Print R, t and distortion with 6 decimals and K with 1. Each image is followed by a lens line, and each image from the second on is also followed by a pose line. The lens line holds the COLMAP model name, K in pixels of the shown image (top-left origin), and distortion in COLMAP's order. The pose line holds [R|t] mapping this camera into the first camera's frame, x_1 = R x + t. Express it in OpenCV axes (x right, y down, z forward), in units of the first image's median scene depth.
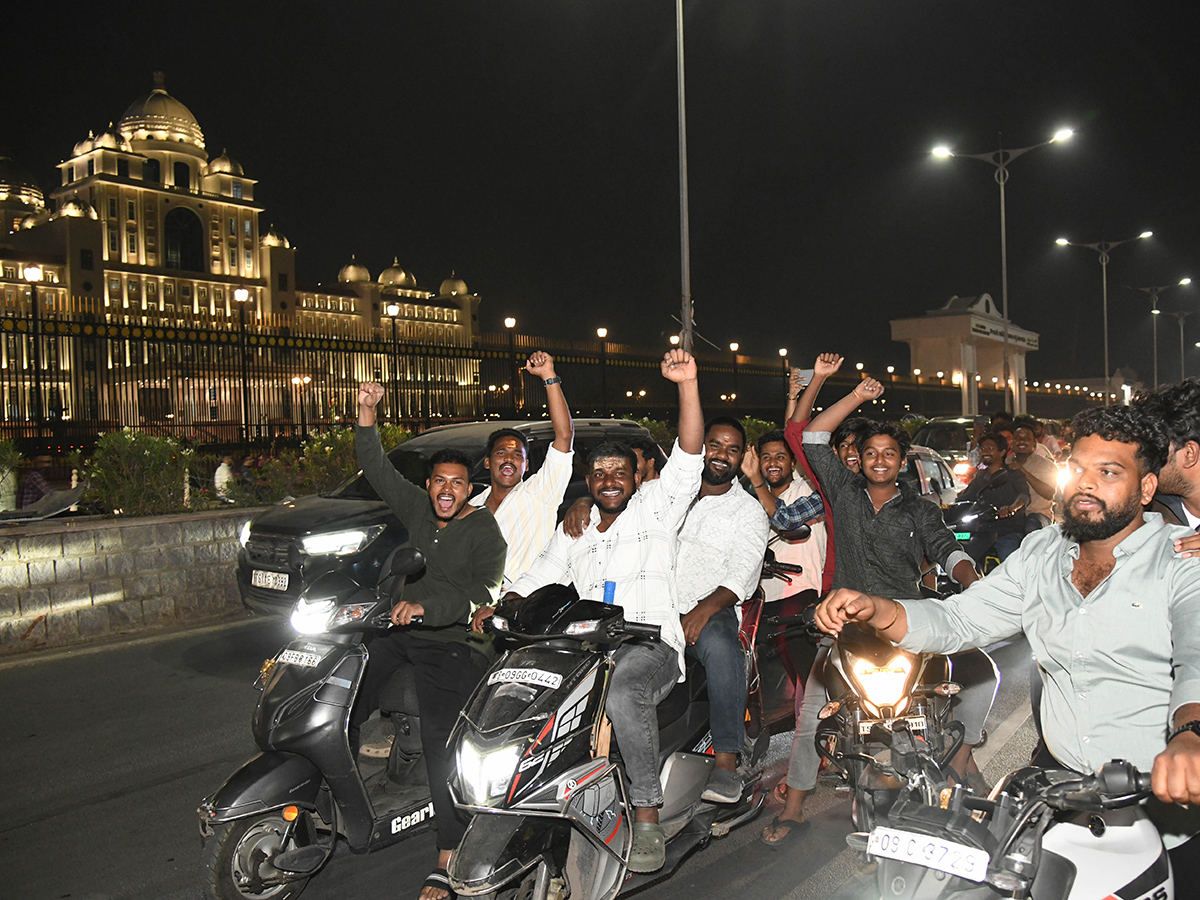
lens RADIAL K [[1017.3, 0, 625.3], [0, 1017.3, 455.2], [0, 0, 1]] dist [-0.120630, 0.082718]
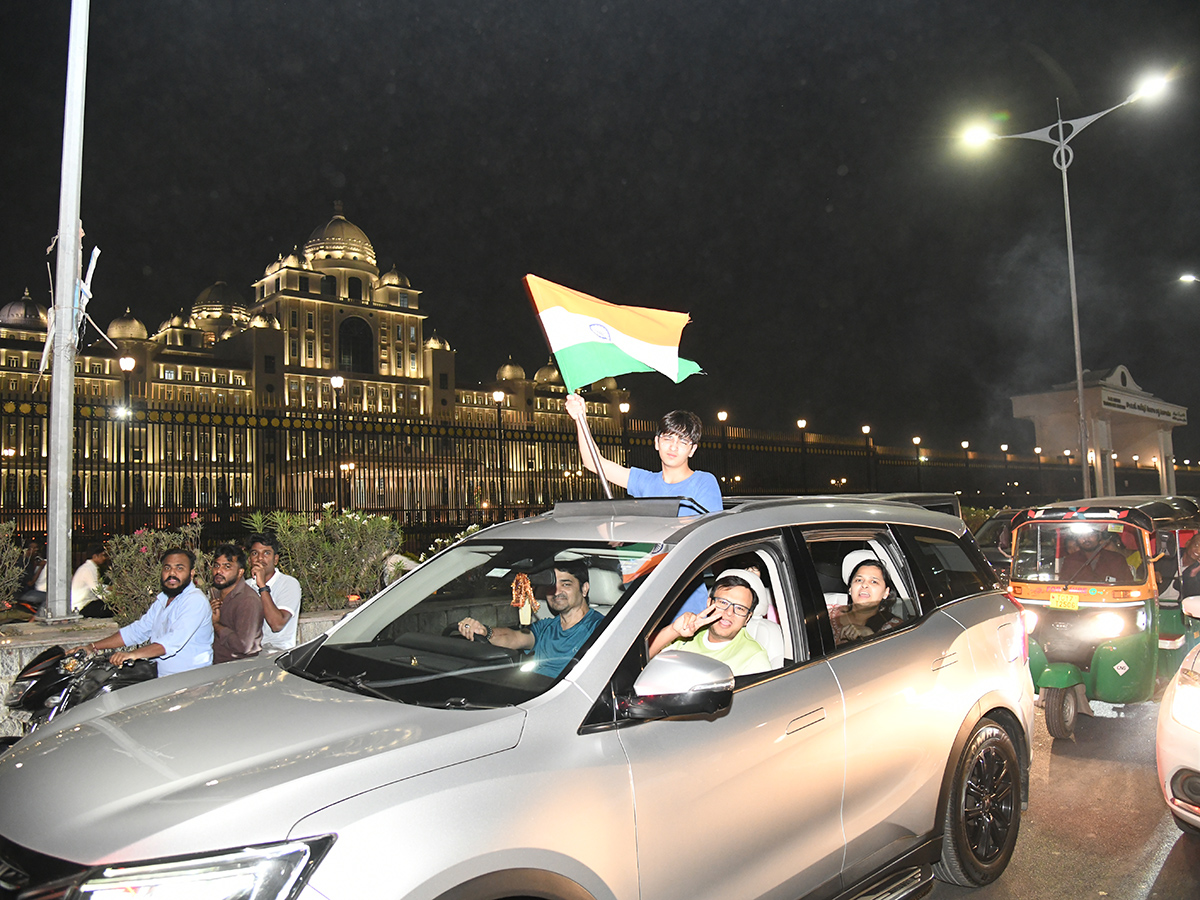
lens RADIAL K [[928.9, 0, 598.1], [0, 928.9, 448.3], [0, 0, 1]] dist [-0.116127, 0.077678]
pose [[0.979489, -0.017596, -0.200730, 0.030566], [-0.001808, 0.995372, -0.096078, -0.002193], [0.201491, 0.094470, 0.974924, 0.056126]]
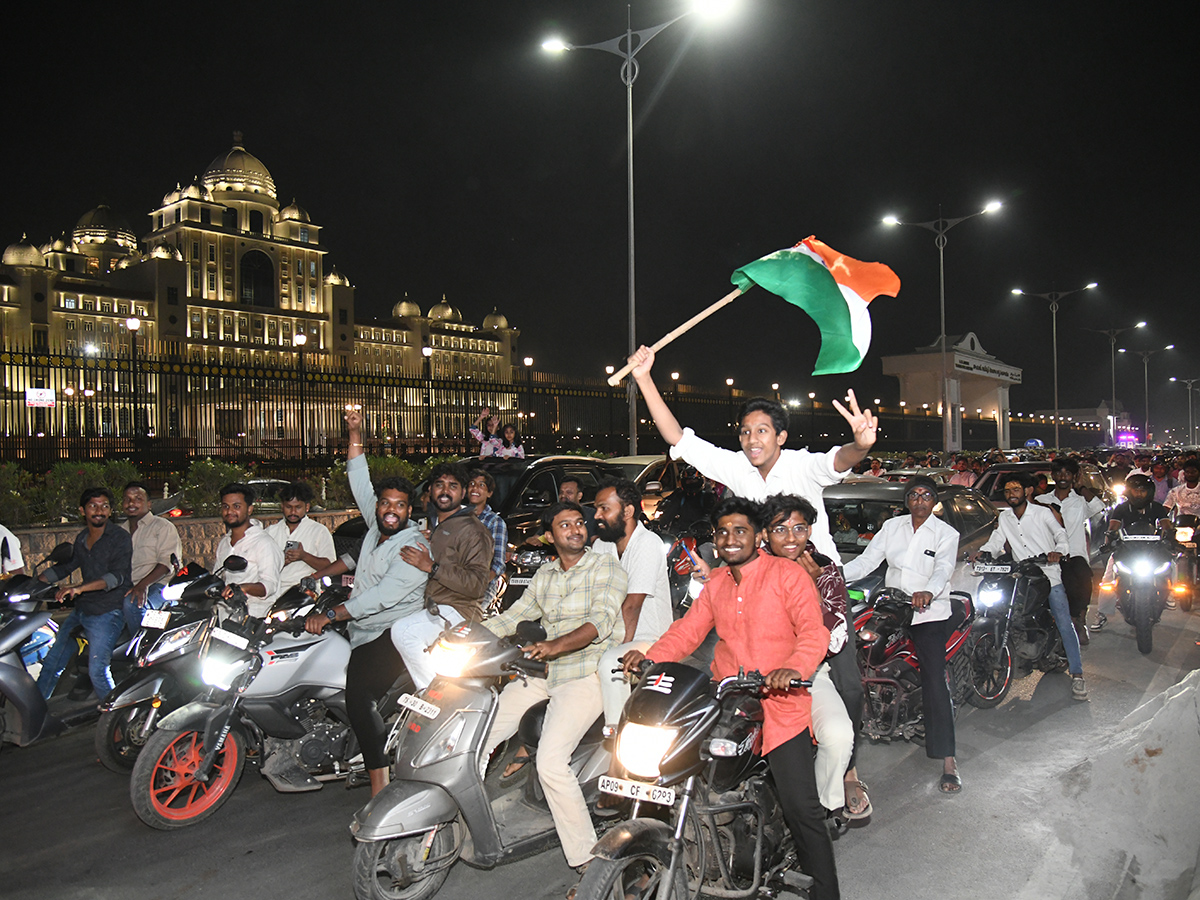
lens RADIAL K [[933.9, 0, 600.0], [0, 933.9, 450.0], [0, 0, 1]] dist [-0.114047, 0.075569]
pose [[0.998292, 0.011717, -0.057228, 0.007373], [-0.013205, 0.999583, -0.025699, -0.000524], [0.056903, 0.026411, 0.998030, -0.015486]]
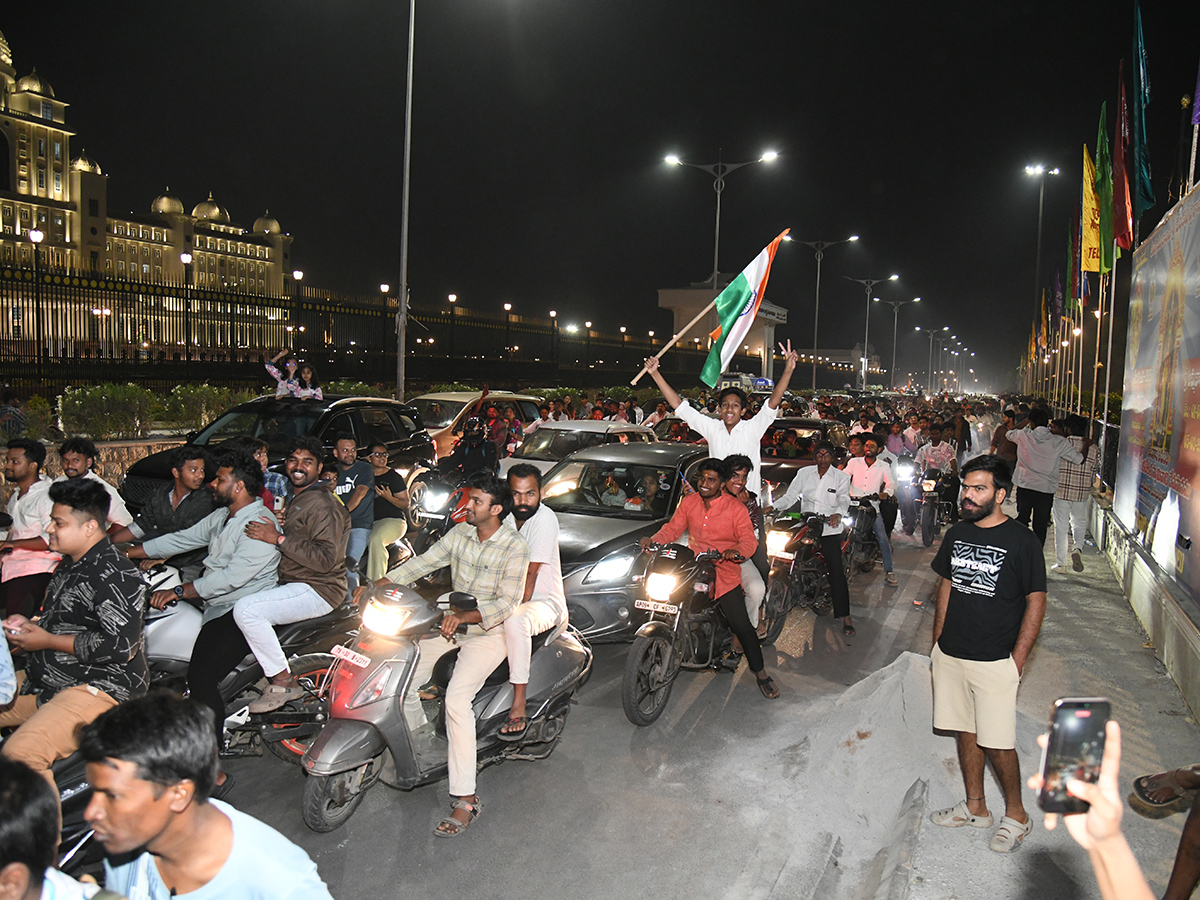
lens RADIAL K [[933.9, 0, 600.0], [0, 933.9, 450.0], [0, 0, 1]] dist [-0.114047, 0.075569]
pose [[0.982074, 0.043839, 0.183325, 0.008165], [-0.054147, 0.997199, 0.051604, -0.002192], [-0.180549, -0.060605, 0.981697, -0.014521]]
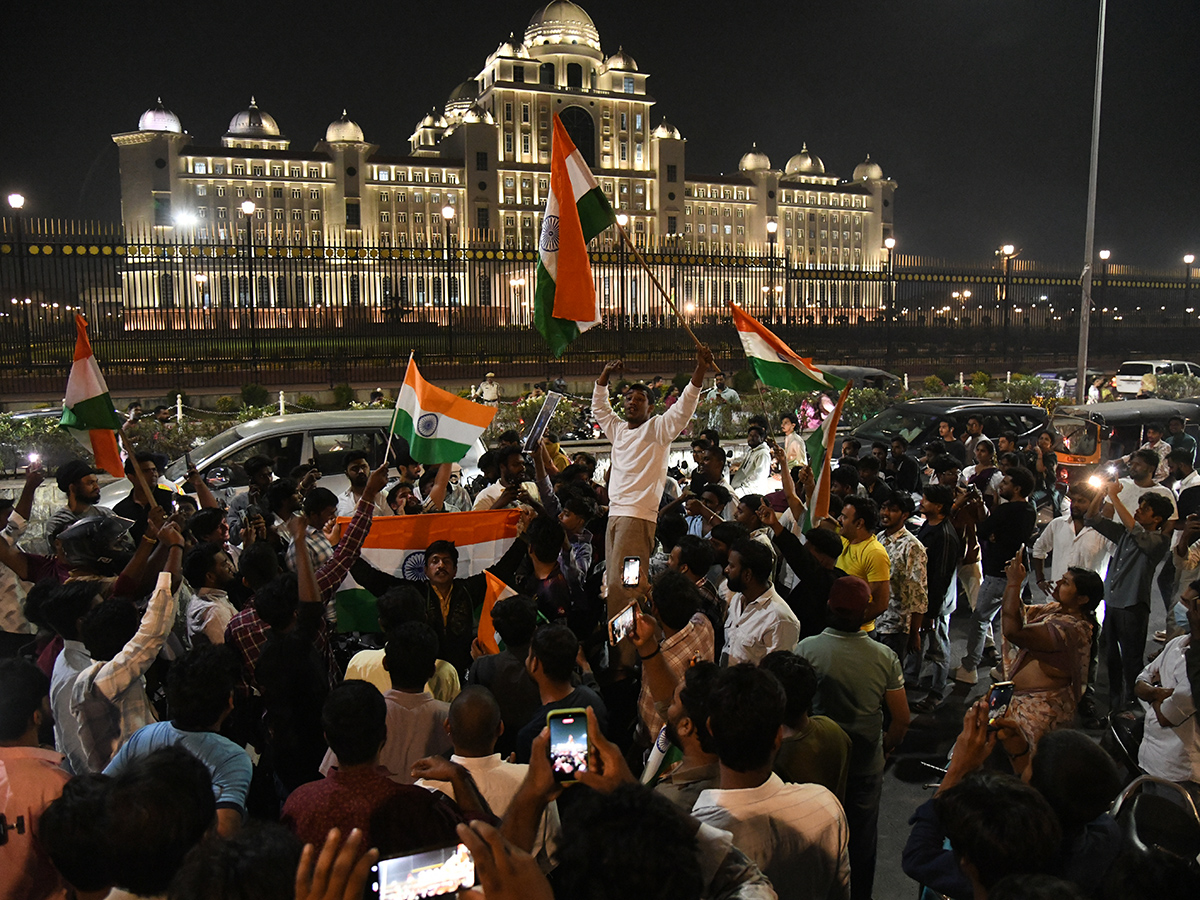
lens RADIAL K [[933.9, 0, 600.0], [0, 933.9, 450.0], [0, 0, 1]] dist [-0.114047, 0.075569]
pose [[0.846008, 0.092650, -0.525059, 0.135490], [-0.029804, 0.991464, 0.126929, -0.010760], [0.532337, -0.091734, 0.841548, 0.154307]]
